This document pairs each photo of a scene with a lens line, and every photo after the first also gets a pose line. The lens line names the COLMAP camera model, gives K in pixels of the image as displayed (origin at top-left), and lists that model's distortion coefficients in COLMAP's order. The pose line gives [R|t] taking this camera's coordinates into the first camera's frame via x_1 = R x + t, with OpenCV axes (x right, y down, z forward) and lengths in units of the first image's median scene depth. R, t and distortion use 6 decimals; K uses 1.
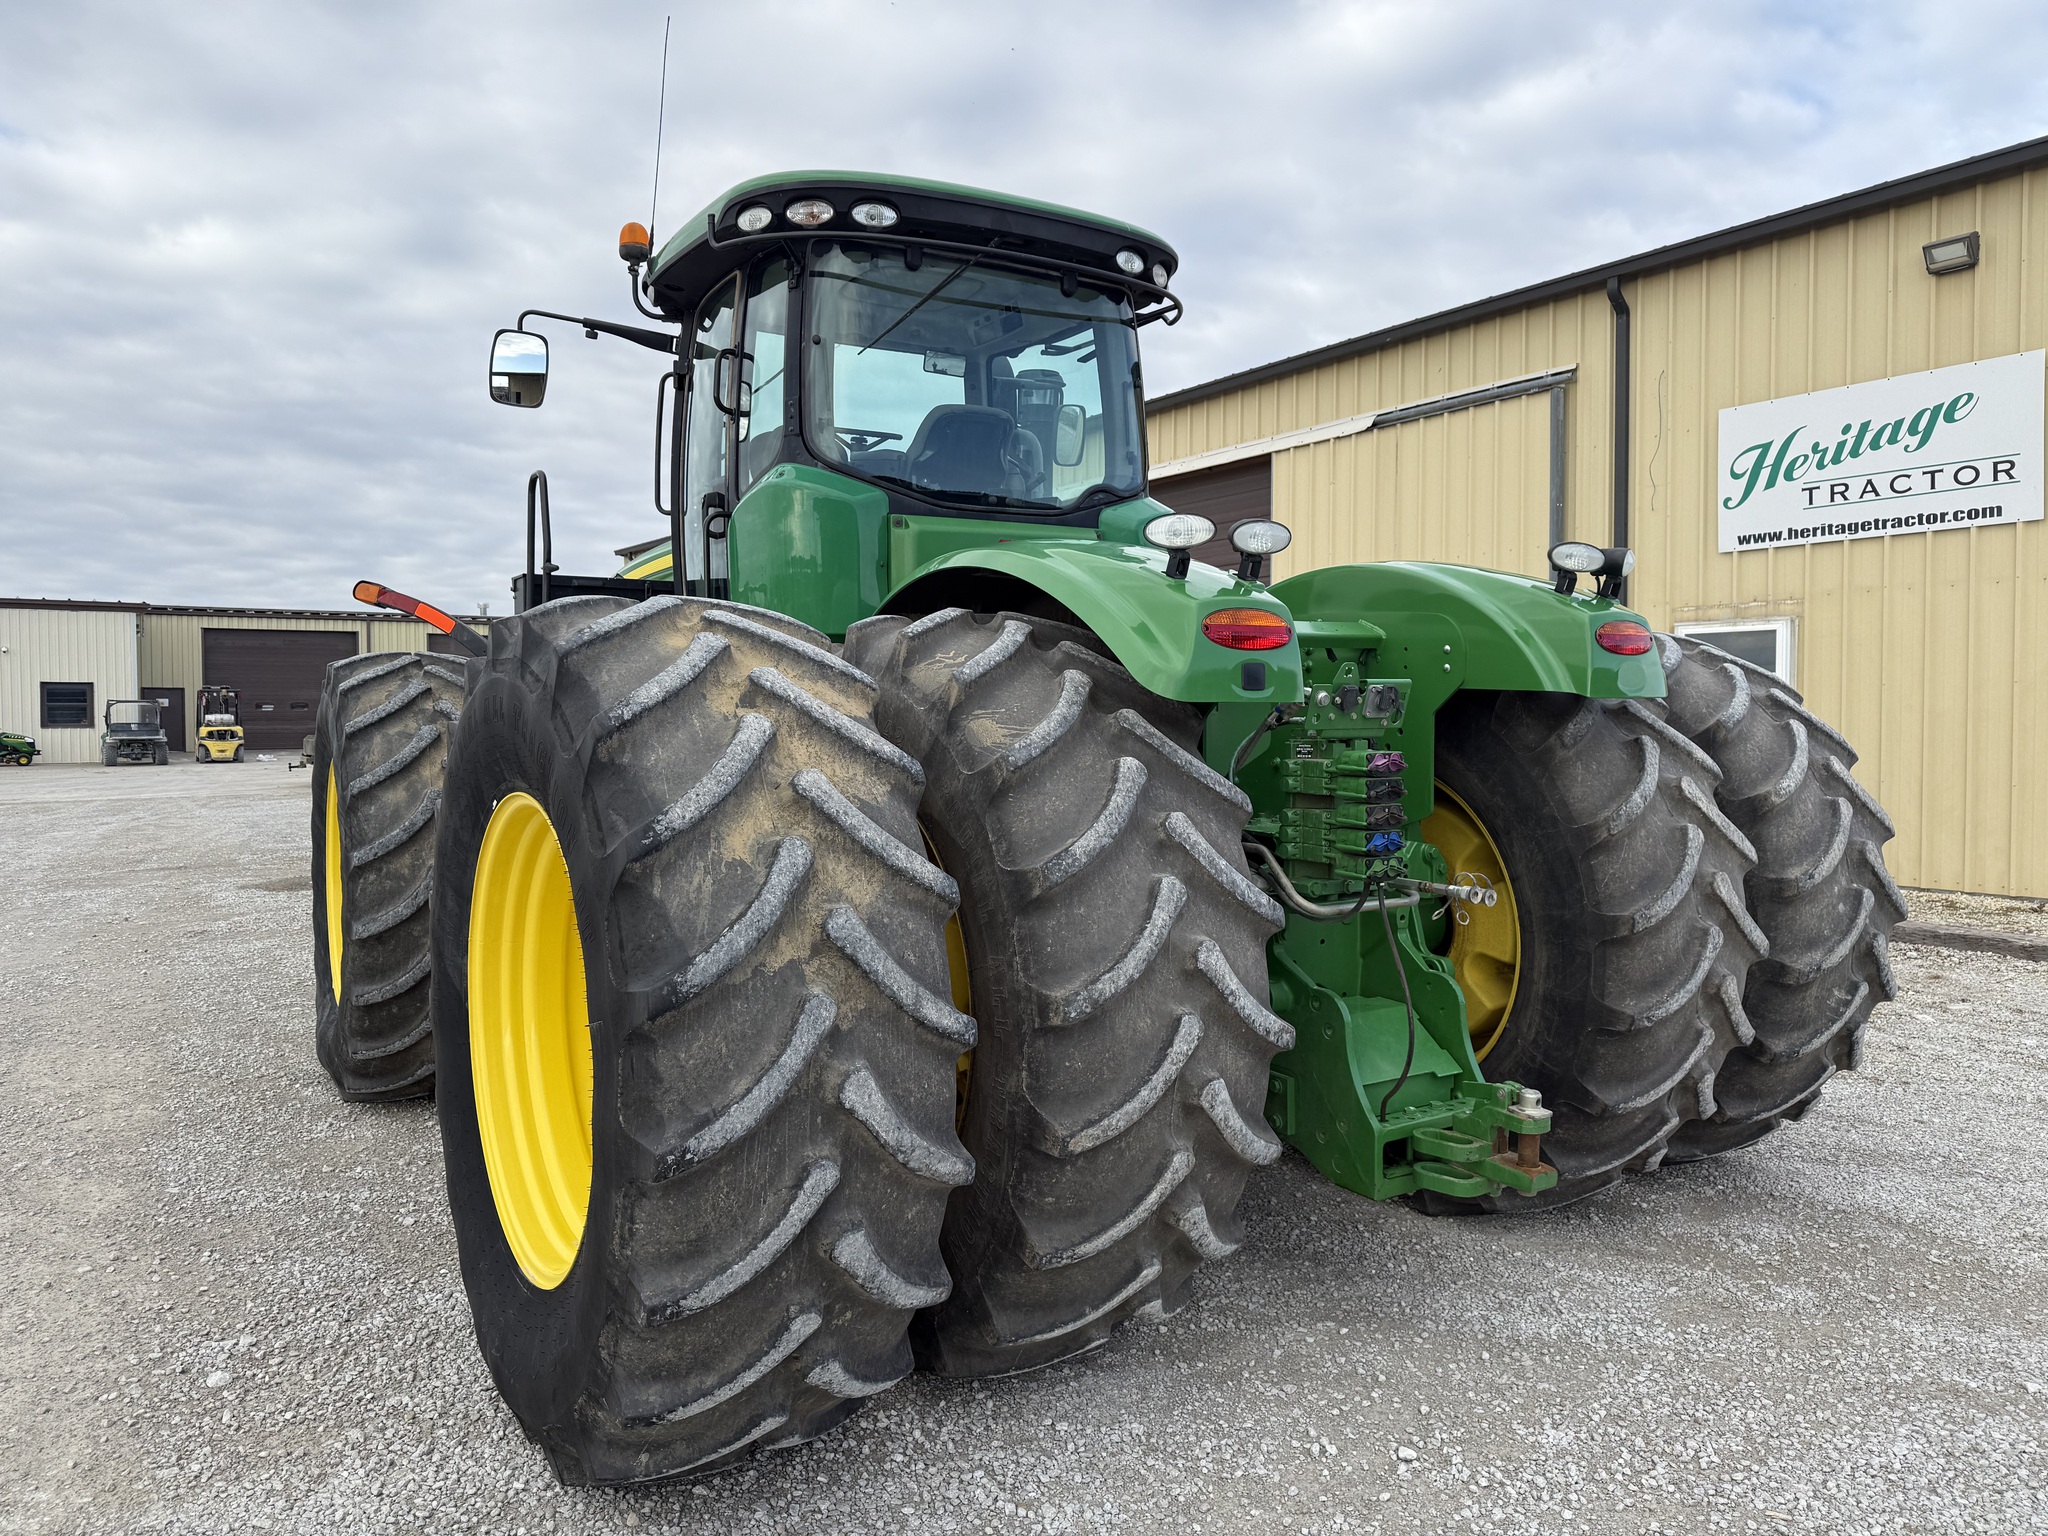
lens RADIAL K [[1494.5, 0, 1024.0], [0, 1494.5, 768.0], [0, 0, 1]] dist [0.075439, -0.070548]
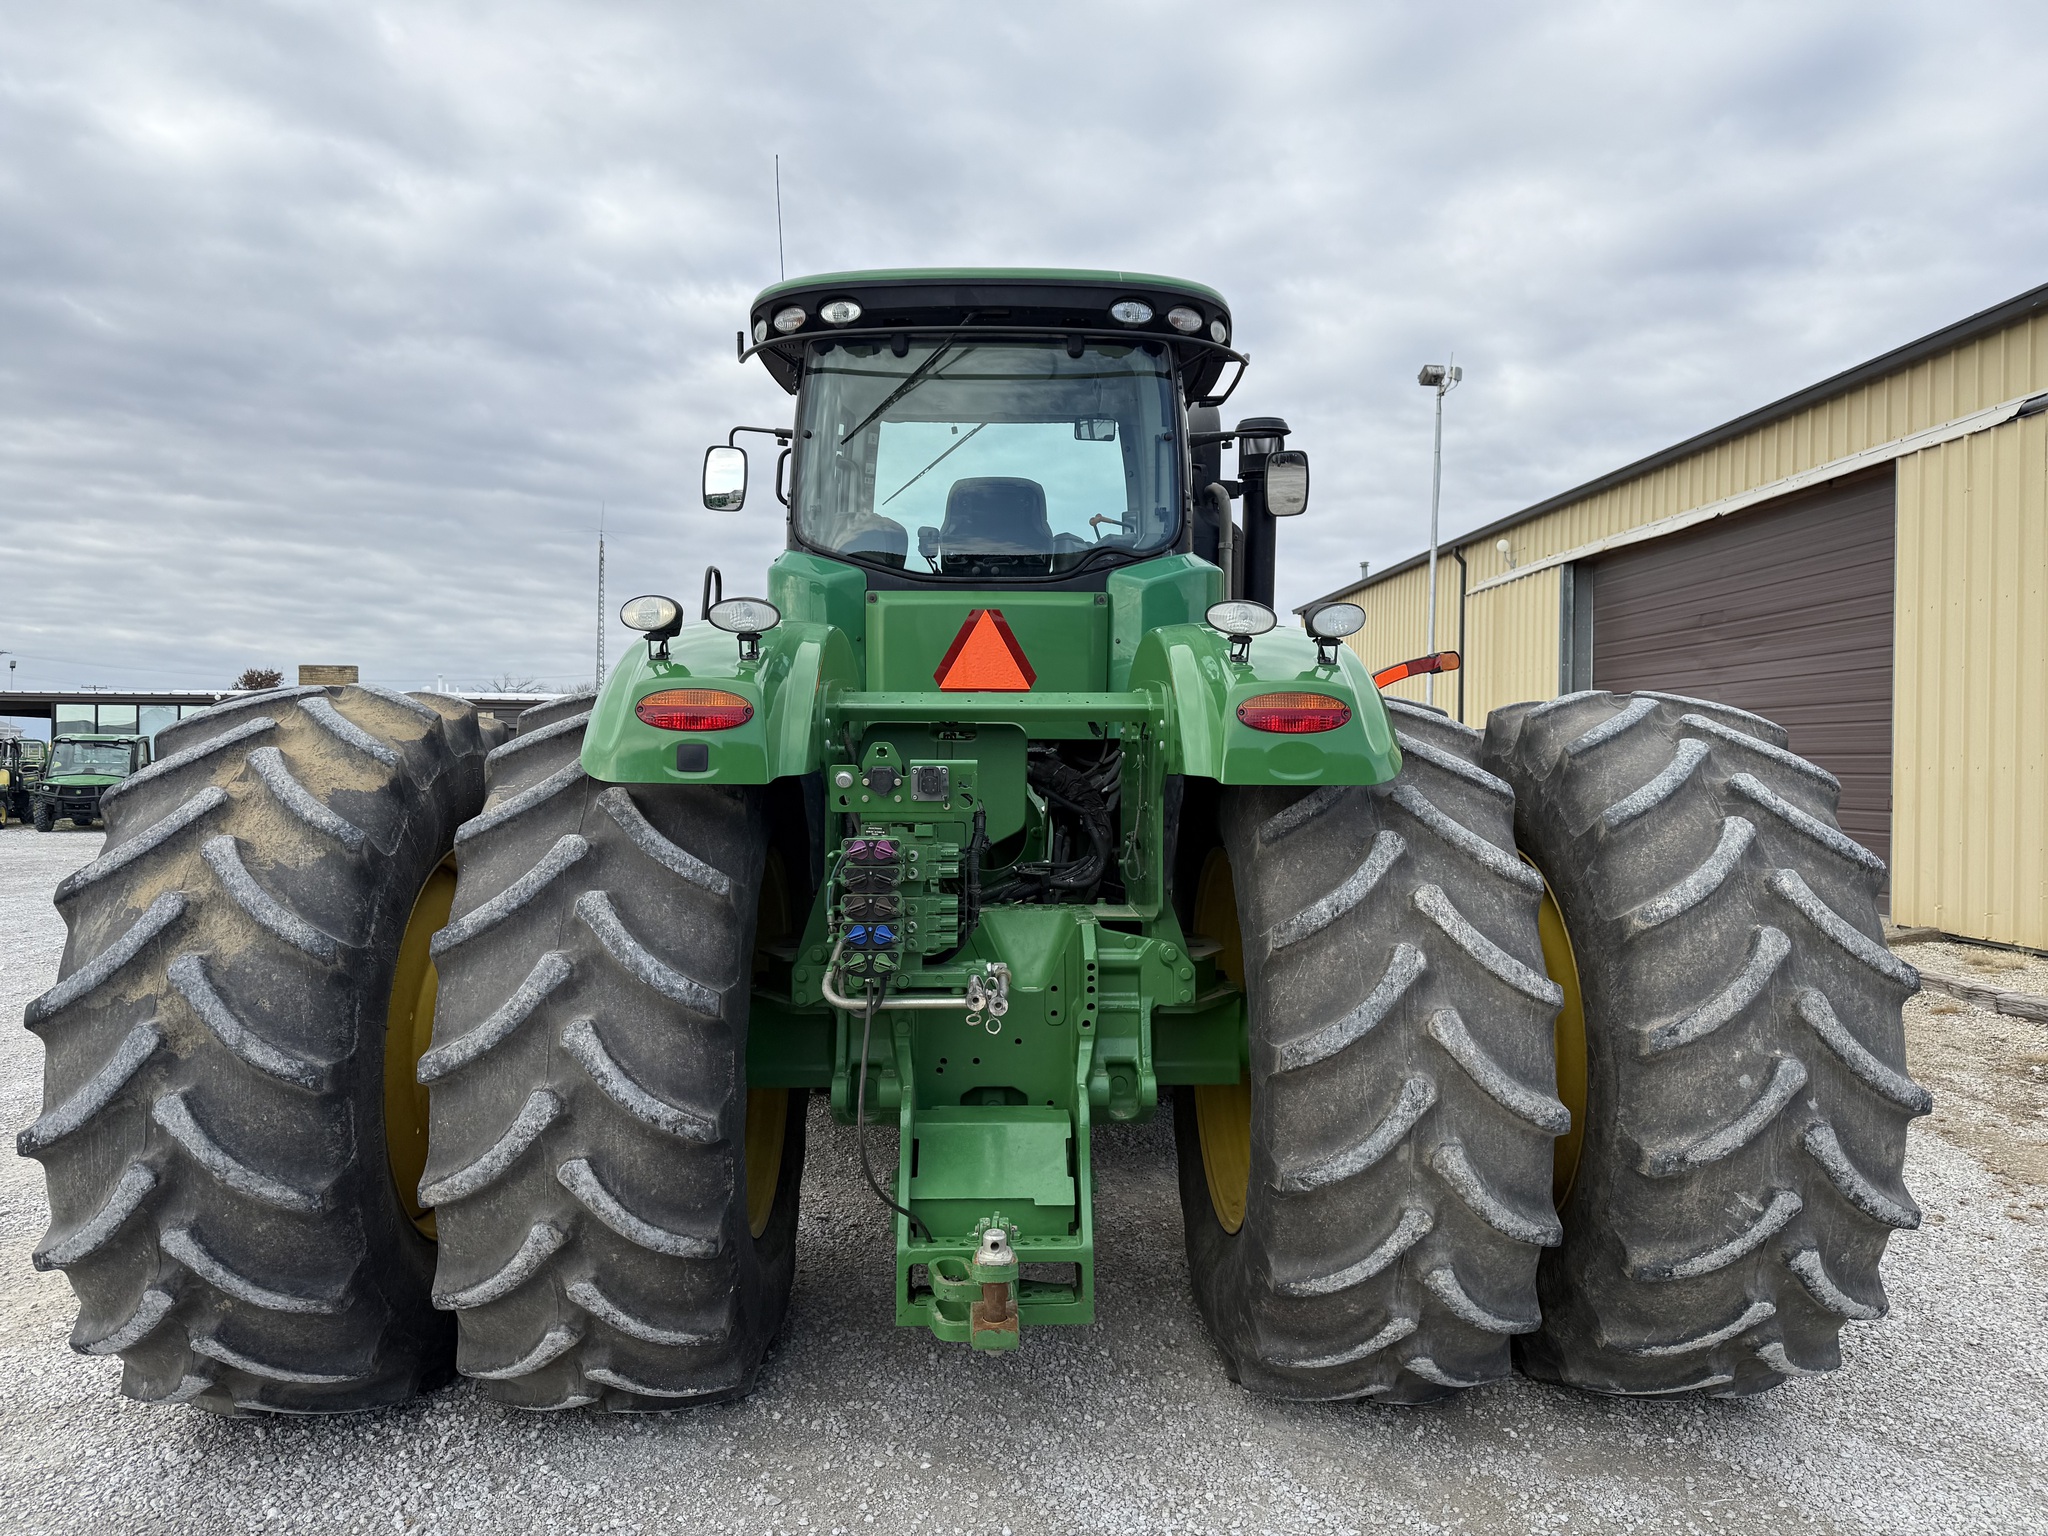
lens RADIAL K [[1494.5, 0, 1024.0], [0, 1494.5, 768.0], [0, 0, 1]] dist [0.075439, -0.070548]
pose [[0.840105, 0.016579, -0.542170, 0.644793], [-0.033498, 0.999211, -0.021351, -0.029789], [0.541388, 0.036098, 0.839997, 0.207985]]
